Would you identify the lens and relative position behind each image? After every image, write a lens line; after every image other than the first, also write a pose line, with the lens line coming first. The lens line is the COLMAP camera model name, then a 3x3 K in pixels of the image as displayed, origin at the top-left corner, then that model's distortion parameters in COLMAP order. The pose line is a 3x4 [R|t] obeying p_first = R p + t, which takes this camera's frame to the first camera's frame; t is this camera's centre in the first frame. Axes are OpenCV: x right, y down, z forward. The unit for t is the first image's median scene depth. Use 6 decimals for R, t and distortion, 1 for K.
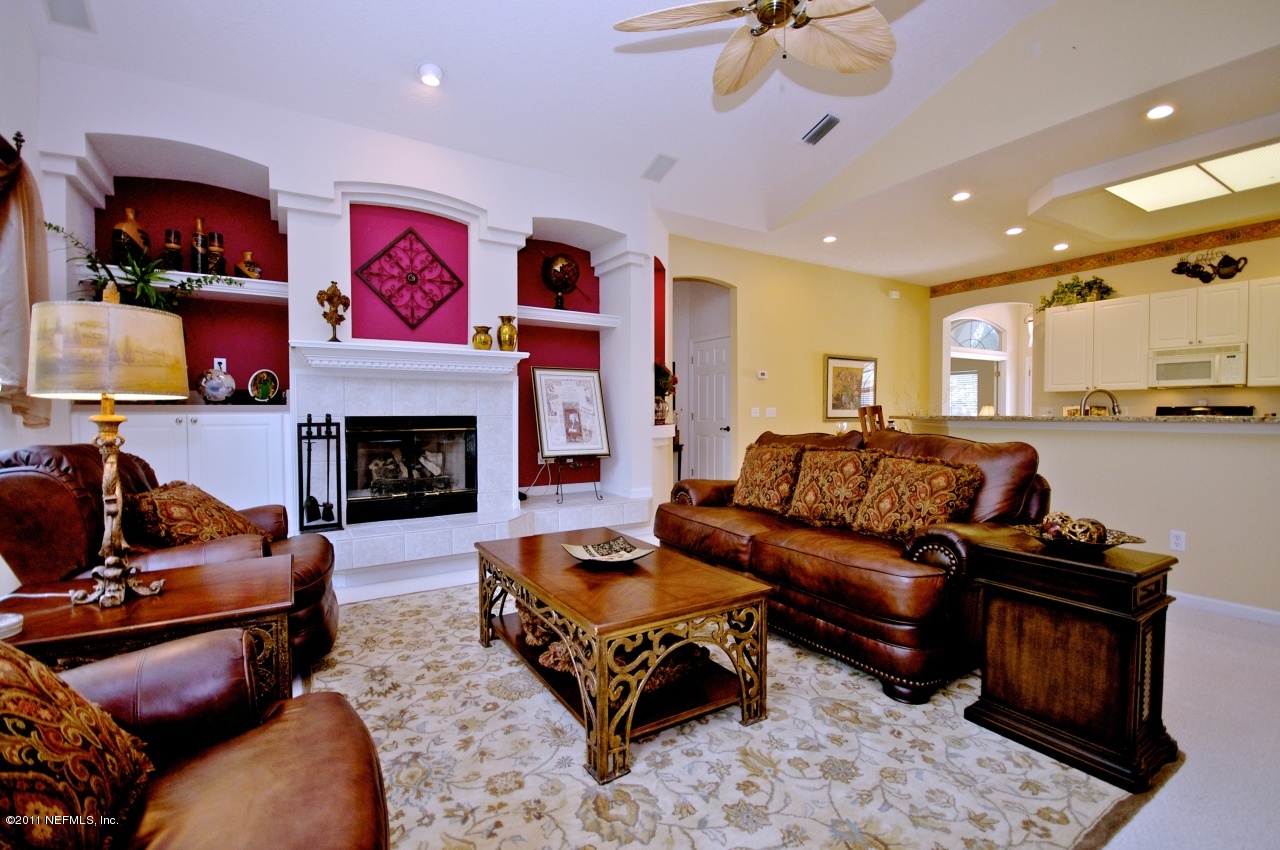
lens RADIAL K [[572.4, 0, 638.0], [0, 572.4, 422.3], [0, 0, 1]] dist [-0.003343, -0.000433]
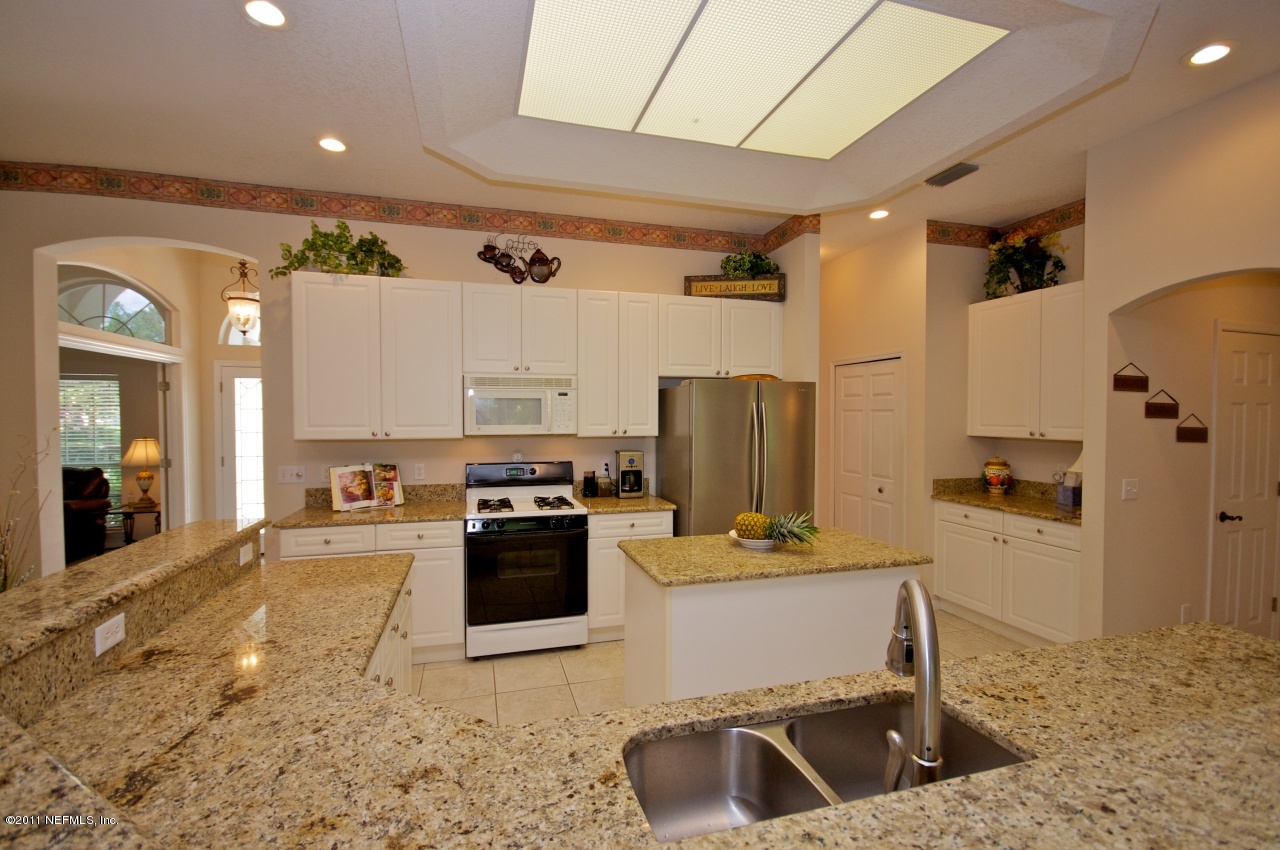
lens RADIAL K [[572.4, 0, 637.6], [0, 572.4, 422.5], [0, 0, 1]] dist [-0.003343, -0.000433]
pose [[0.274861, -0.009432, 0.961438, 0.363617], [0.010650, 0.999920, 0.006765, -0.077518], [-0.961425, 0.008380, 0.274939, 0.660446]]
